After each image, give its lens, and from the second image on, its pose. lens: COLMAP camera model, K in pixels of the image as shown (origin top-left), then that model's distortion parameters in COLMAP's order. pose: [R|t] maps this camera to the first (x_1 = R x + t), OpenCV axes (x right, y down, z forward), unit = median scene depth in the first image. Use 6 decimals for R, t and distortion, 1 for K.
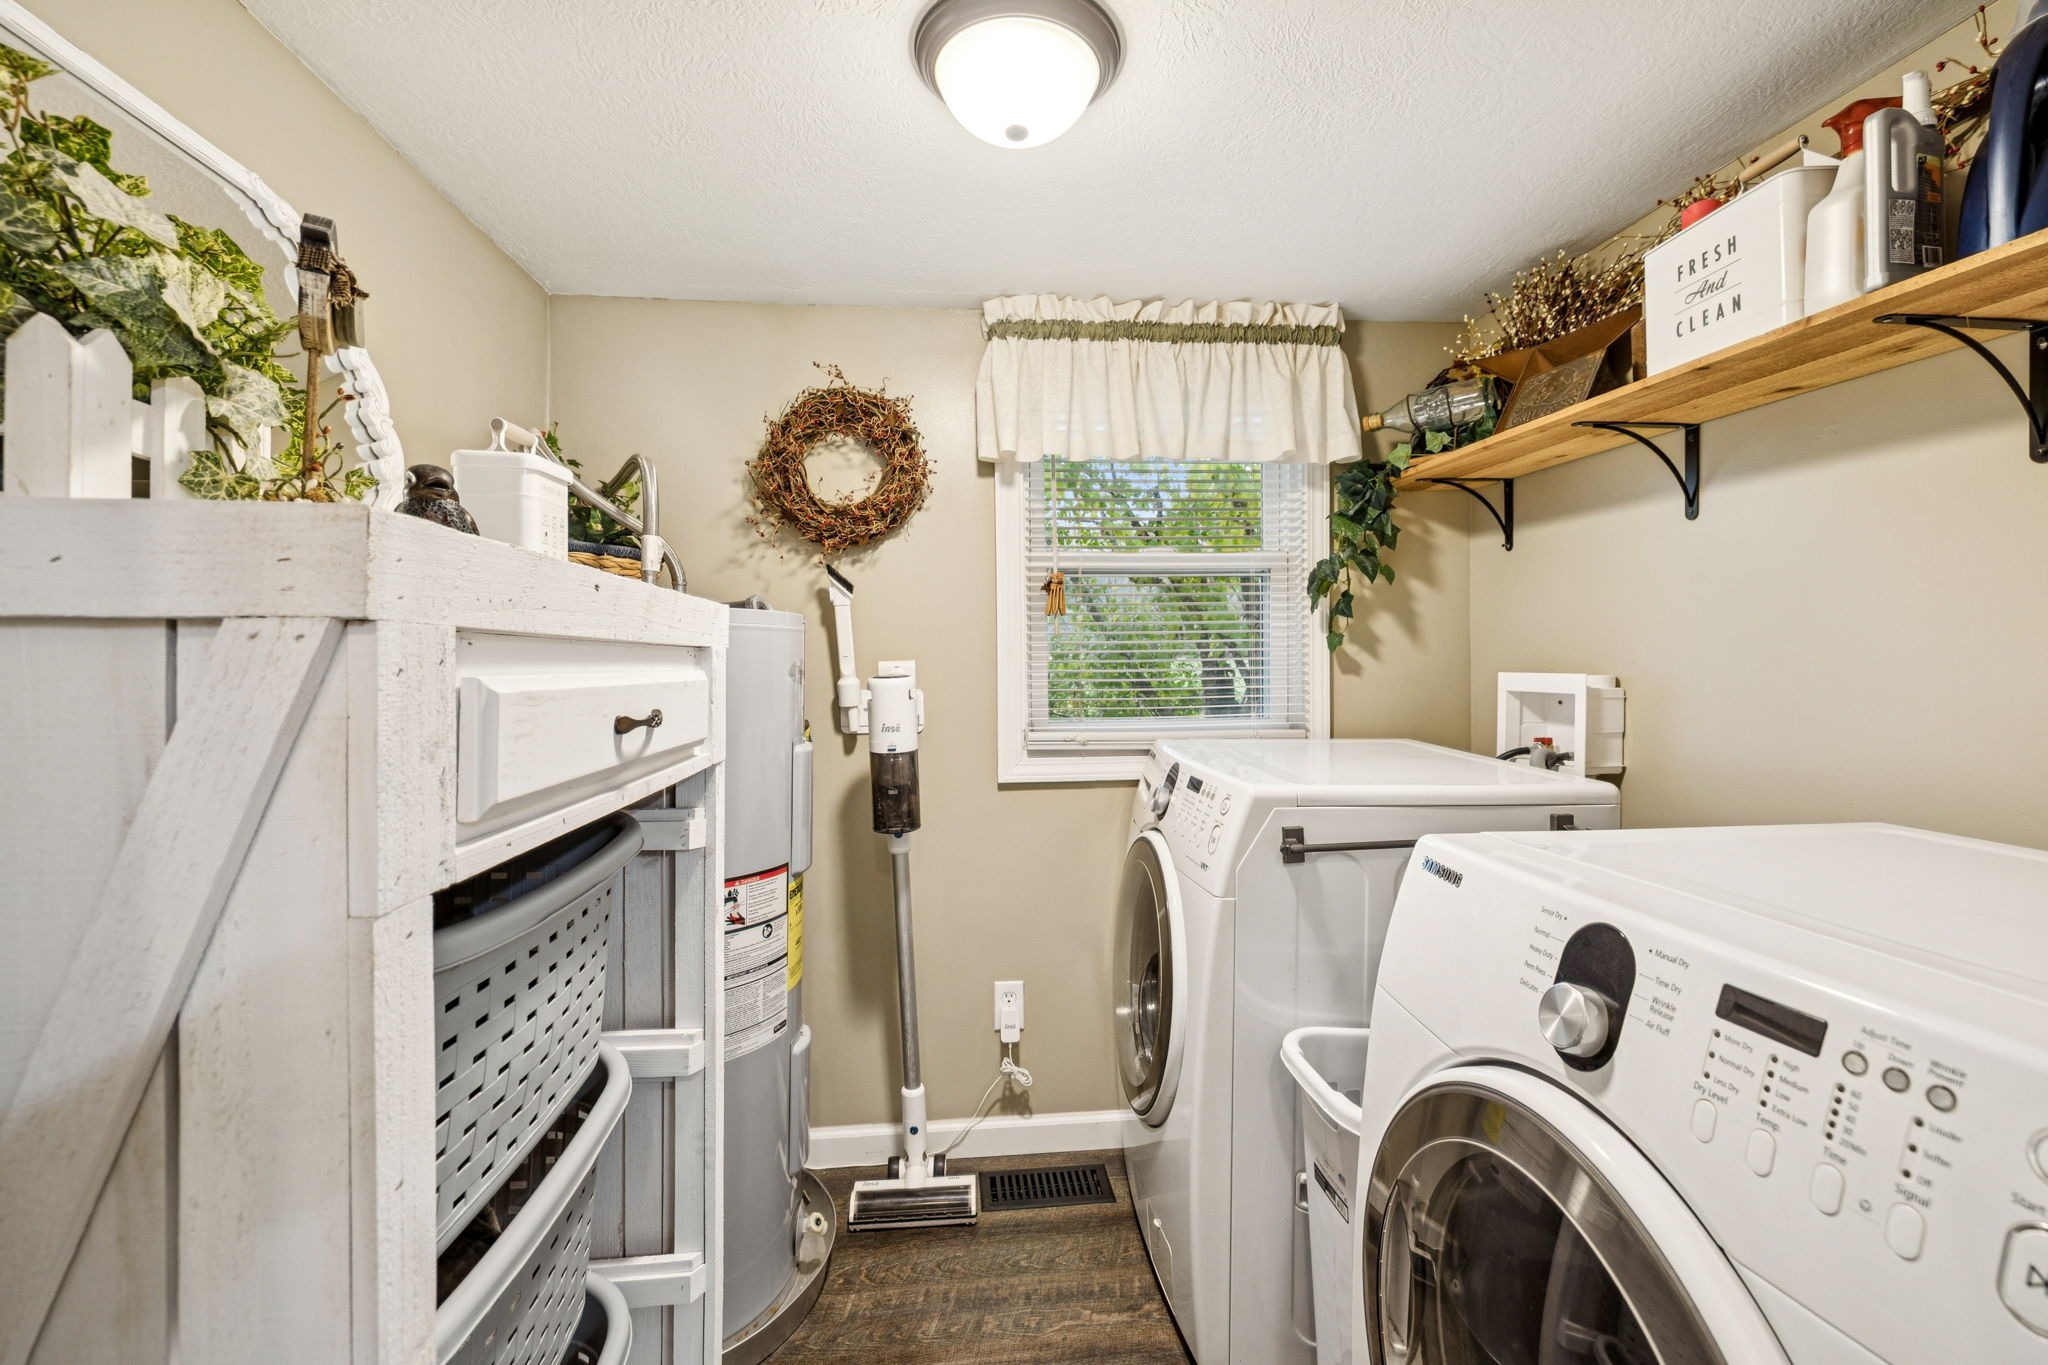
lens RADIAL K [[959.1, 0, 1025.1], [0, 959.1, 669.4], [0, 0, 1]] dist [-0.002650, -0.000003]
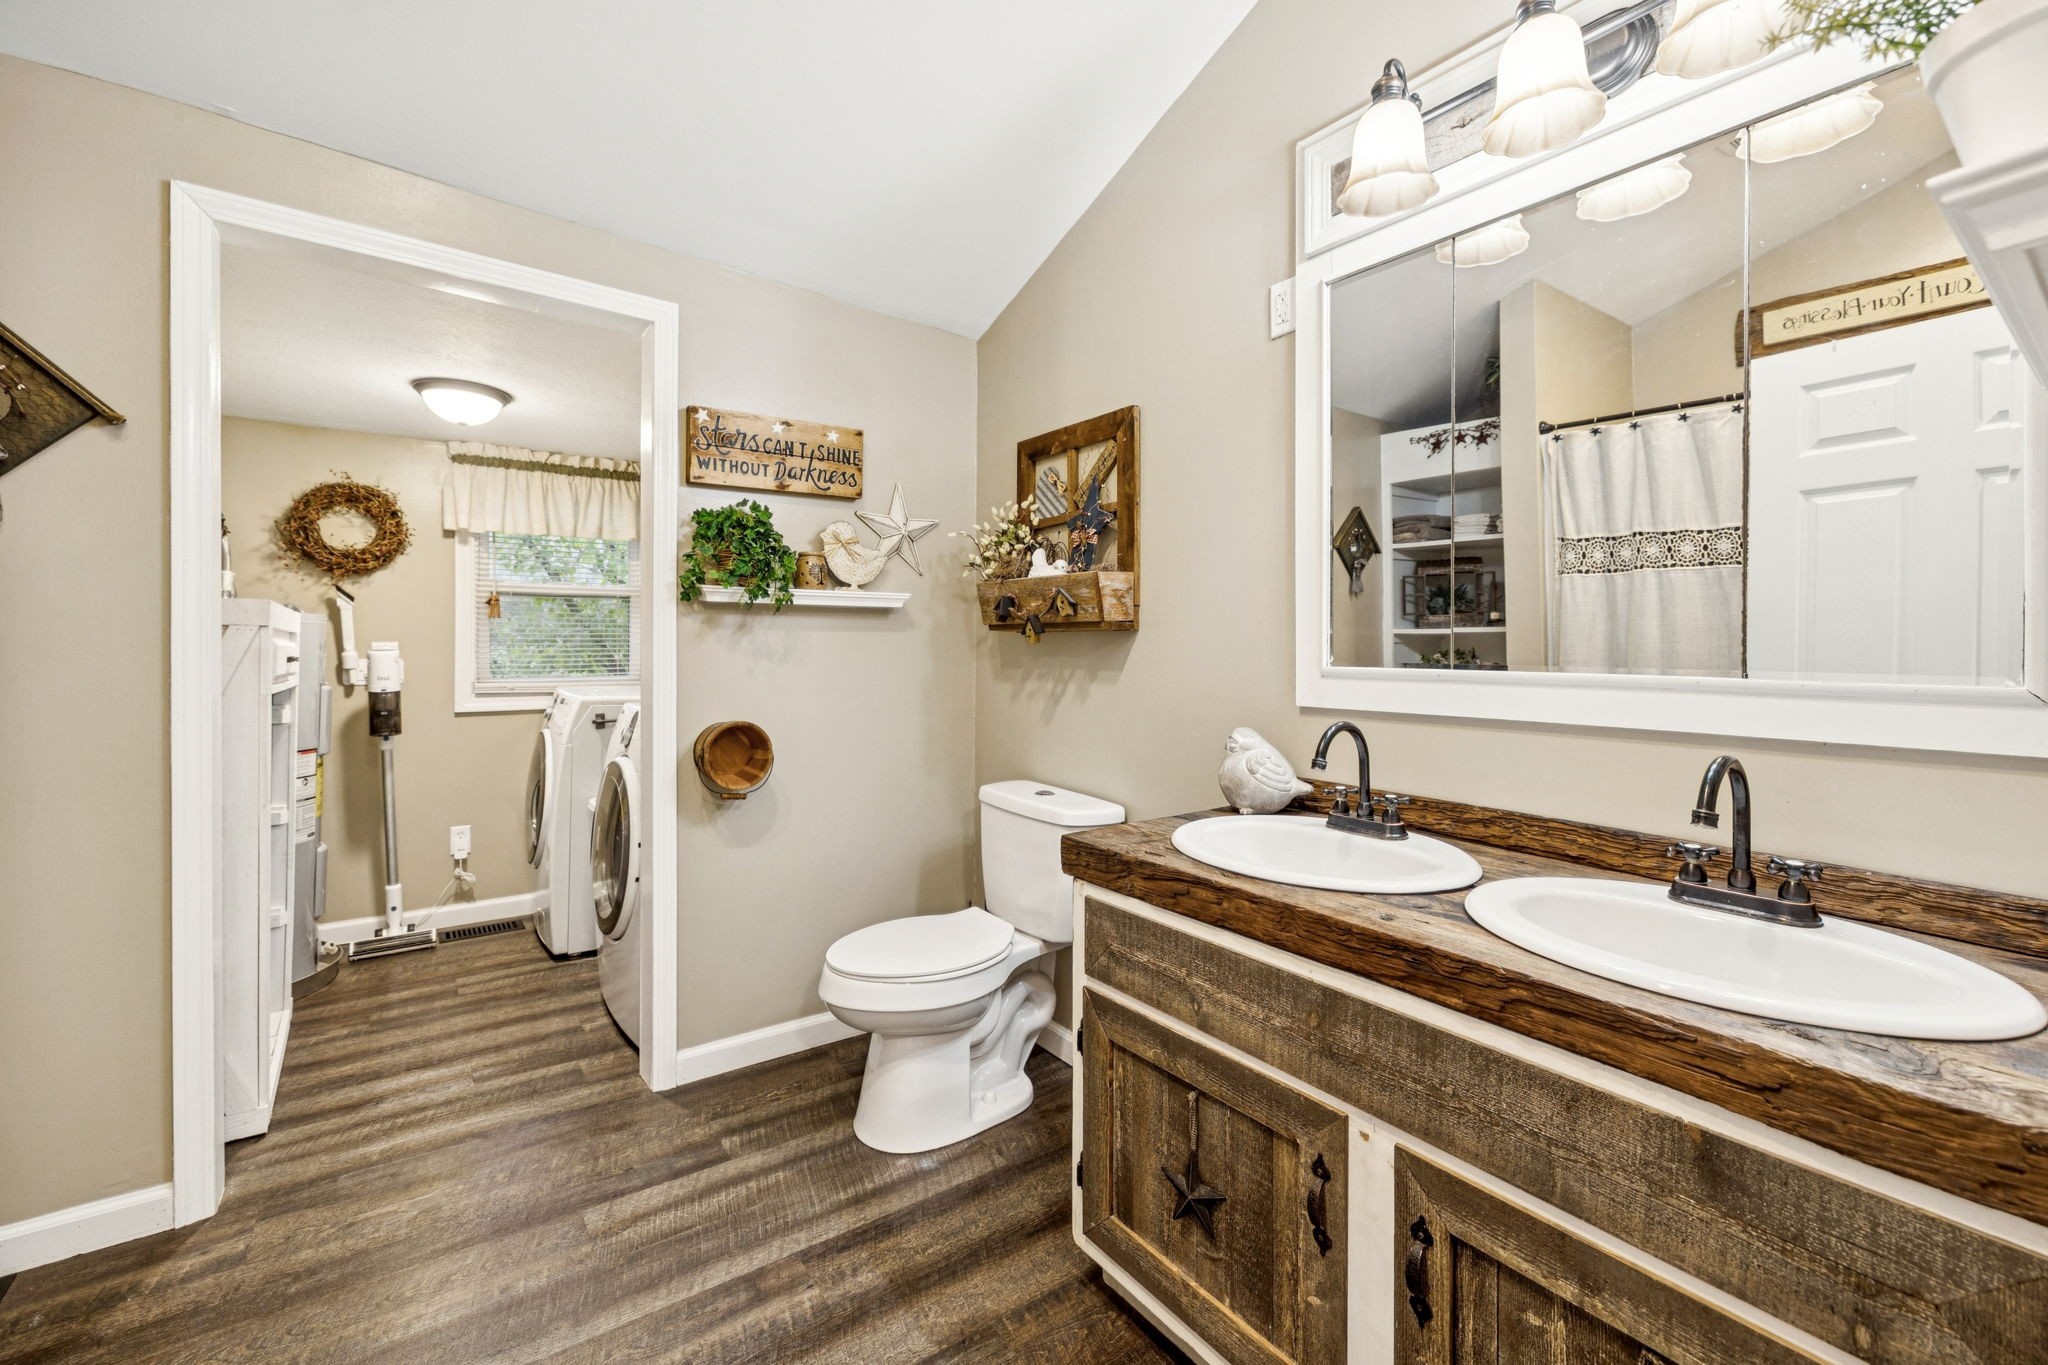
lens RADIAL K [[877.3, 0, 1037.4], [0, 877.3, 643.8], [0, 0, 1]] dist [0.001374, 0.000159]
pose [[0.857344, 0.011480, 0.514615, 0.060231], [-0.002401, 0.999830, -0.018304, 0.020838], [-0.514738, 0.014457, 0.857226, -0.966275]]
